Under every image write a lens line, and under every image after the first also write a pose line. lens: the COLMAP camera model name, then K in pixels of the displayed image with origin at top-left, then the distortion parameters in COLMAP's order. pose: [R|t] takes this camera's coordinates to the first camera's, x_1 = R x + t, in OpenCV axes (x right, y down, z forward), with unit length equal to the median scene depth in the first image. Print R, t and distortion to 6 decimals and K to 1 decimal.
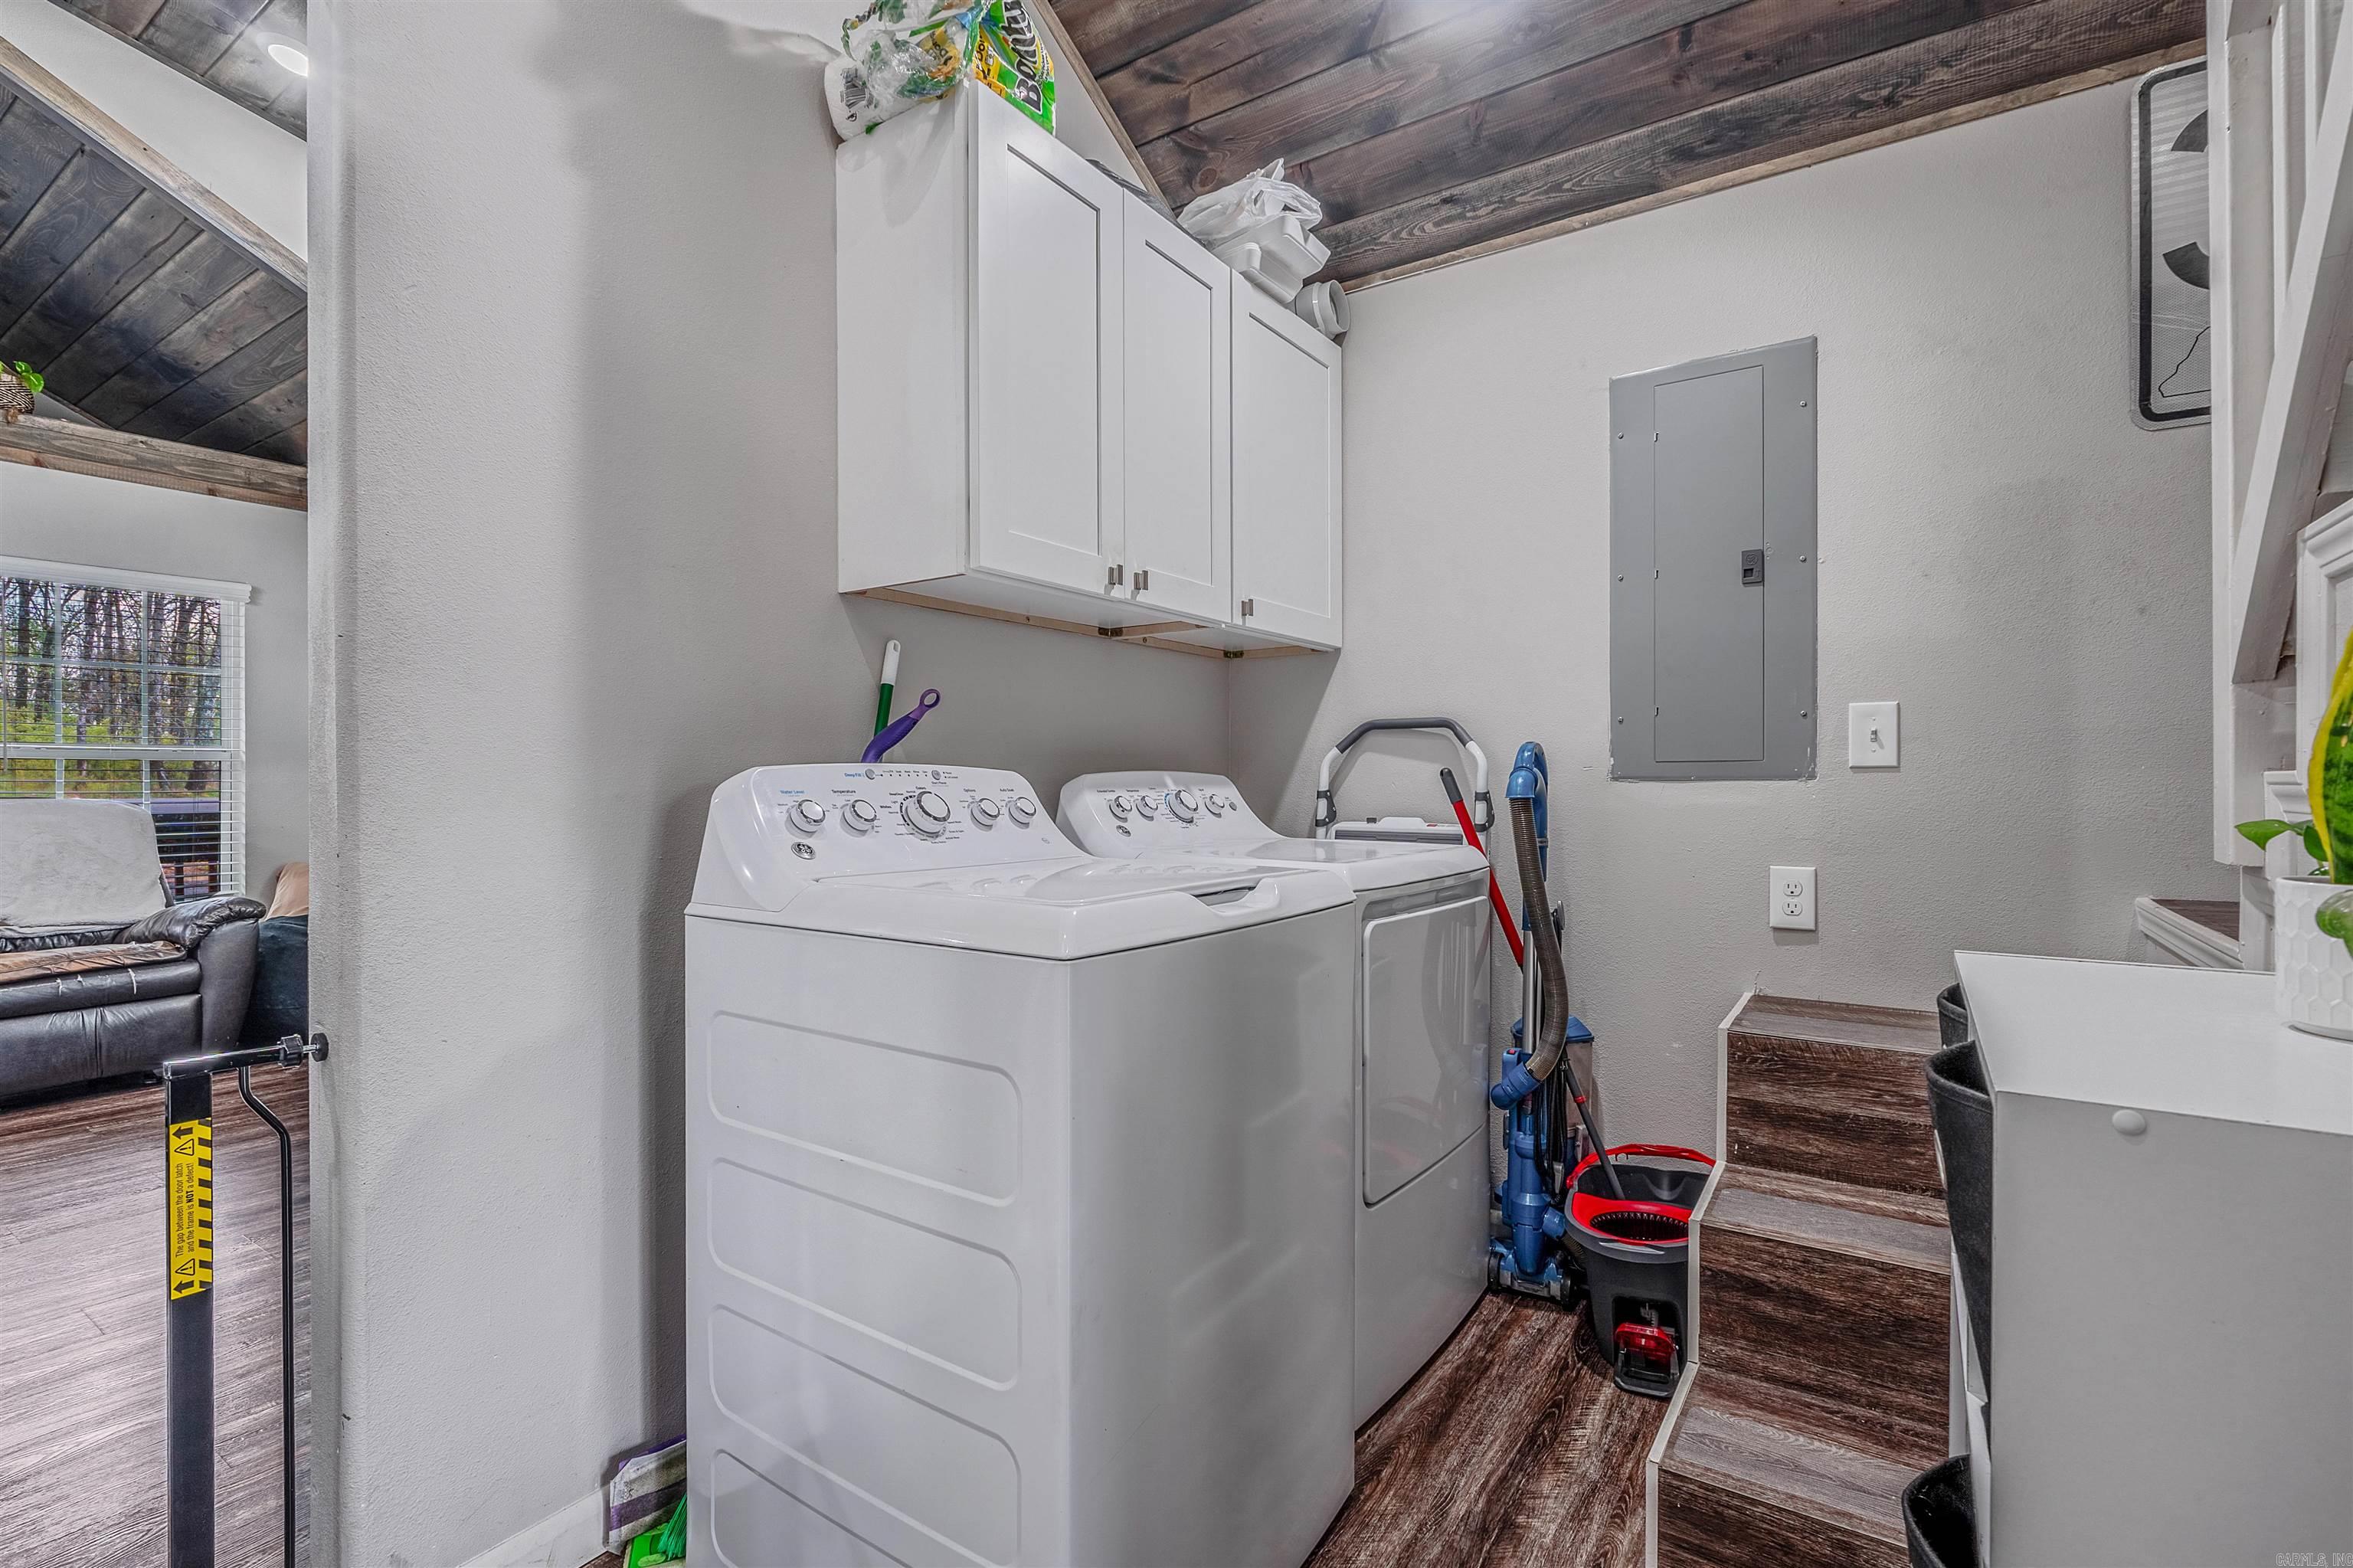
lens RADIAL K [[1062.4, 0, 1198.1], [0, 1062.4, 767.6], [0, 0, 1]] dist [-0.013134, -0.000105]
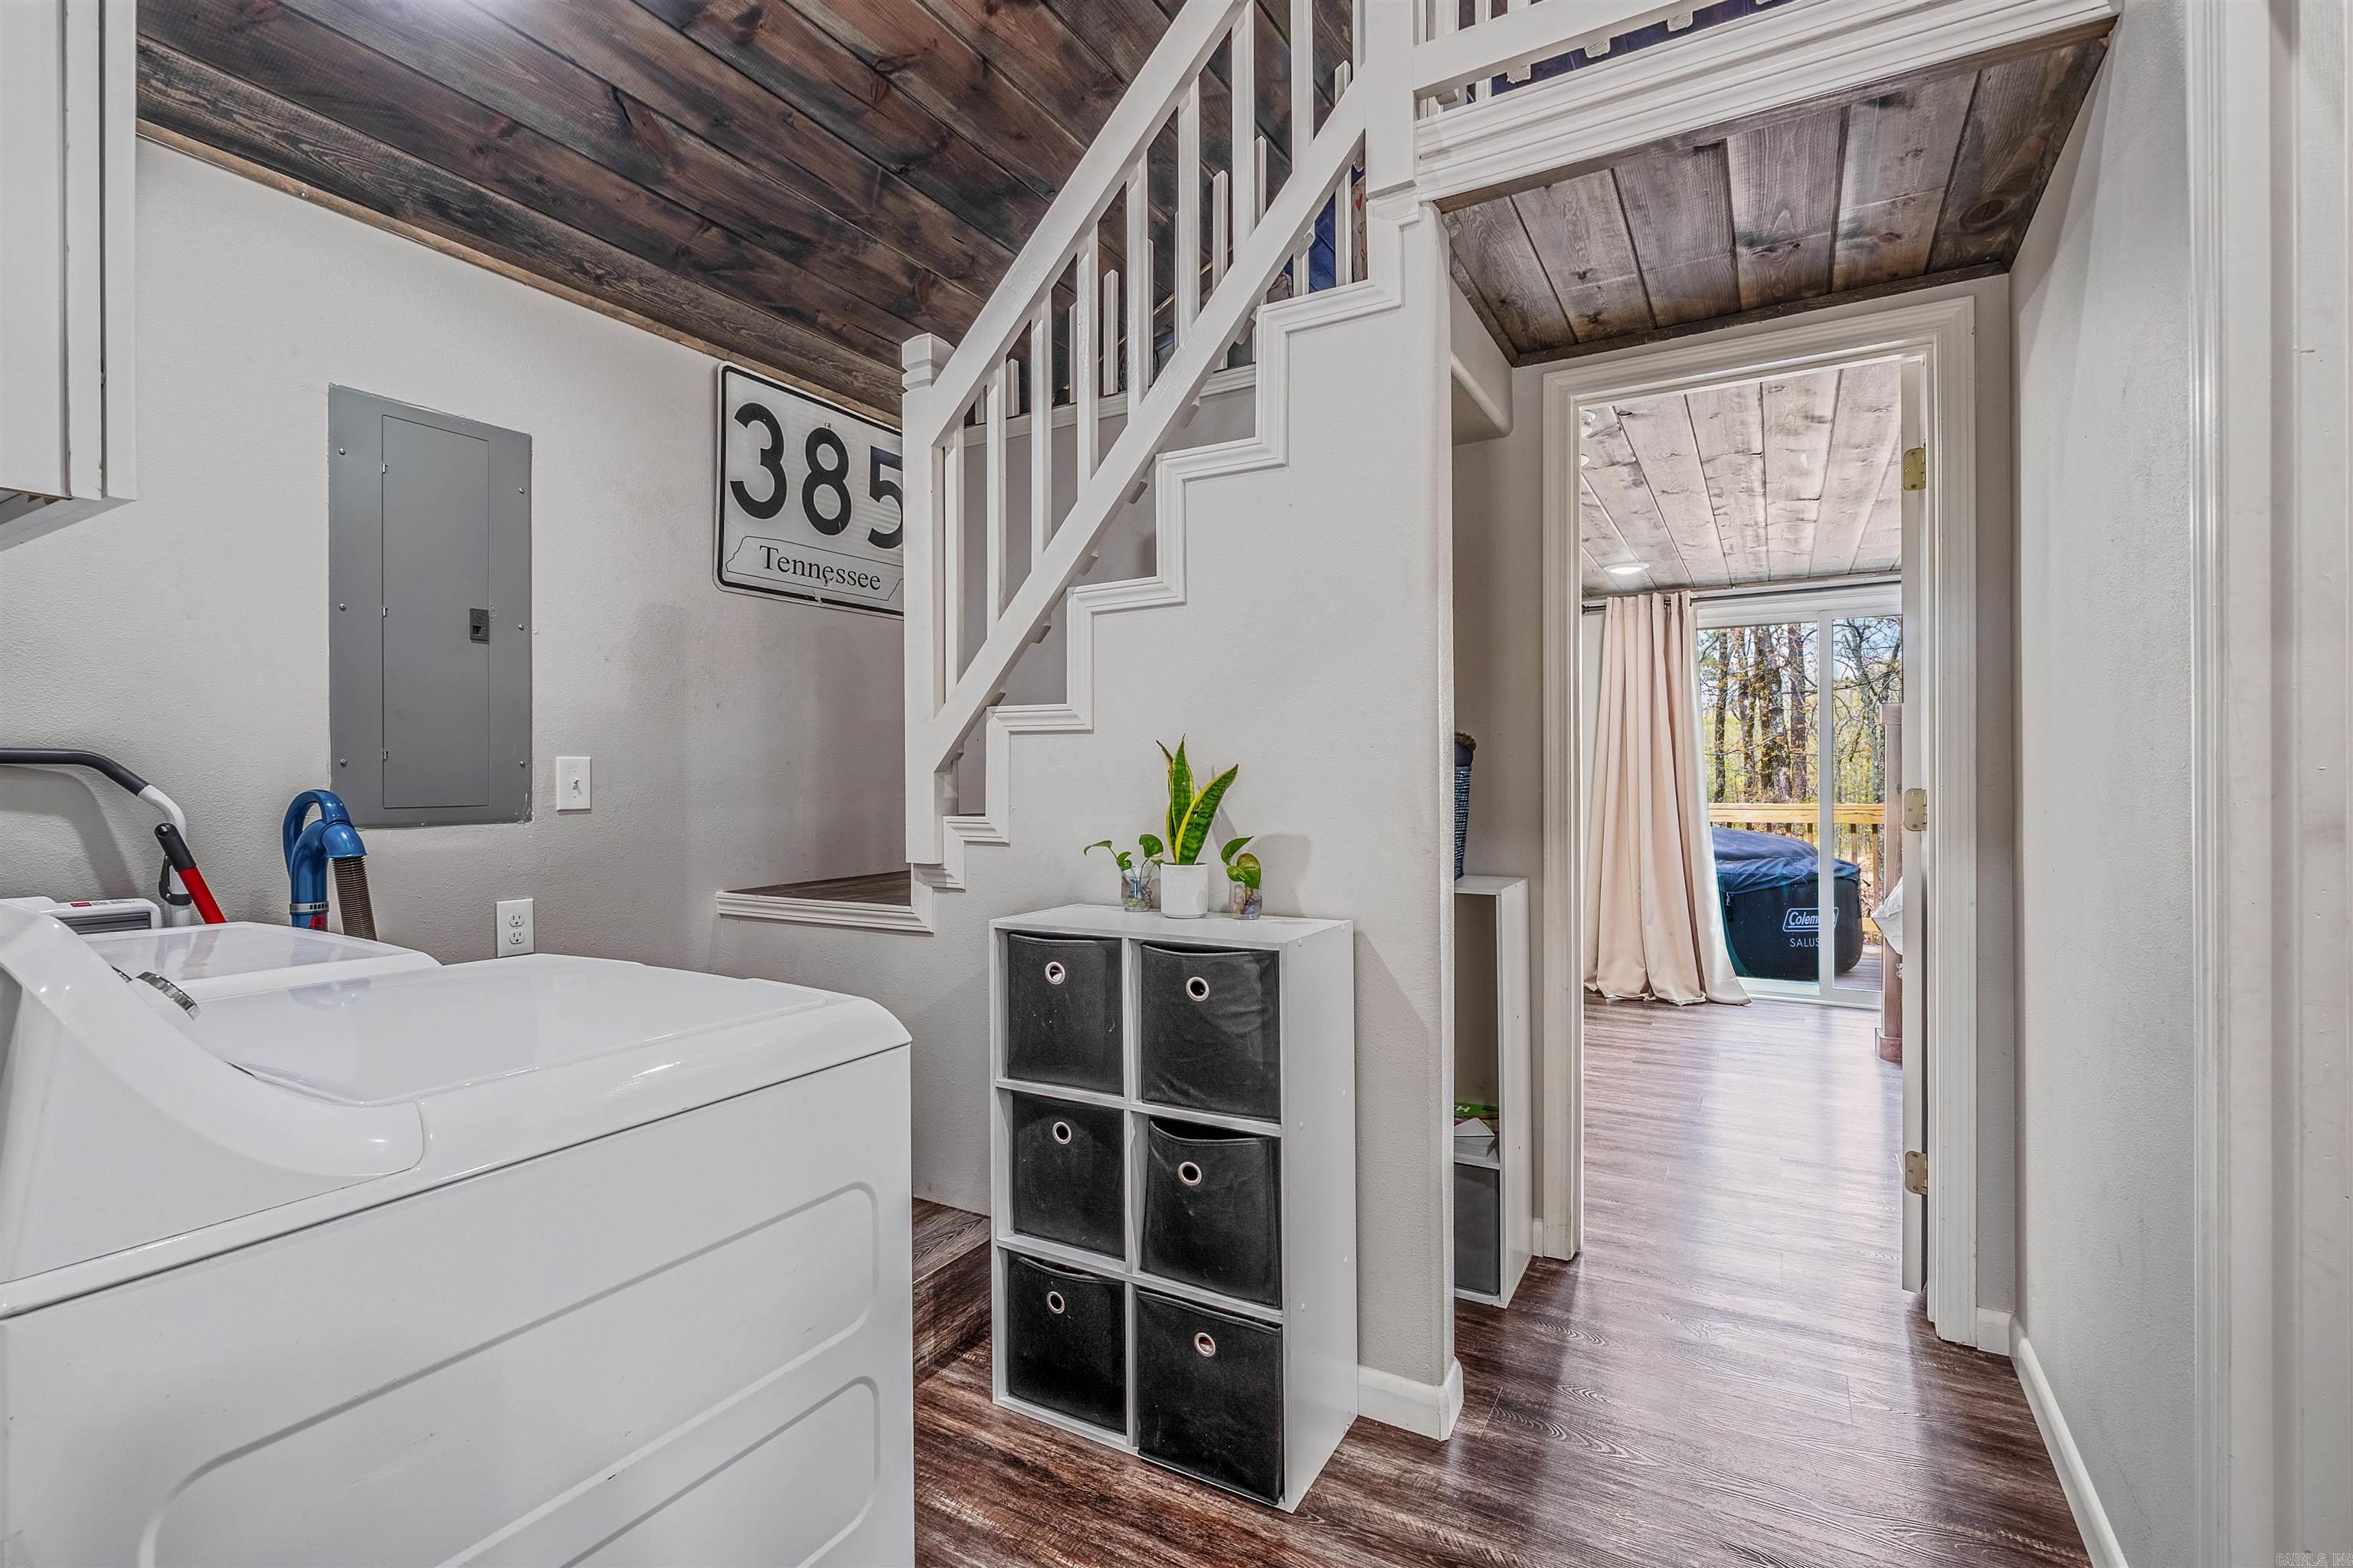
lens RADIAL K [[1062.4, 0, 1200.3], [0, 1062.4, 795.8], [0, 0, 1]] dist [-0.013134, -0.000105]
pose [[-0.083898, 0.001397, 0.996473, -0.607283], [0.014452, 0.999896, -0.000185, -0.005909], [-0.996370, 0.014386, -0.083910, 0.367797]]
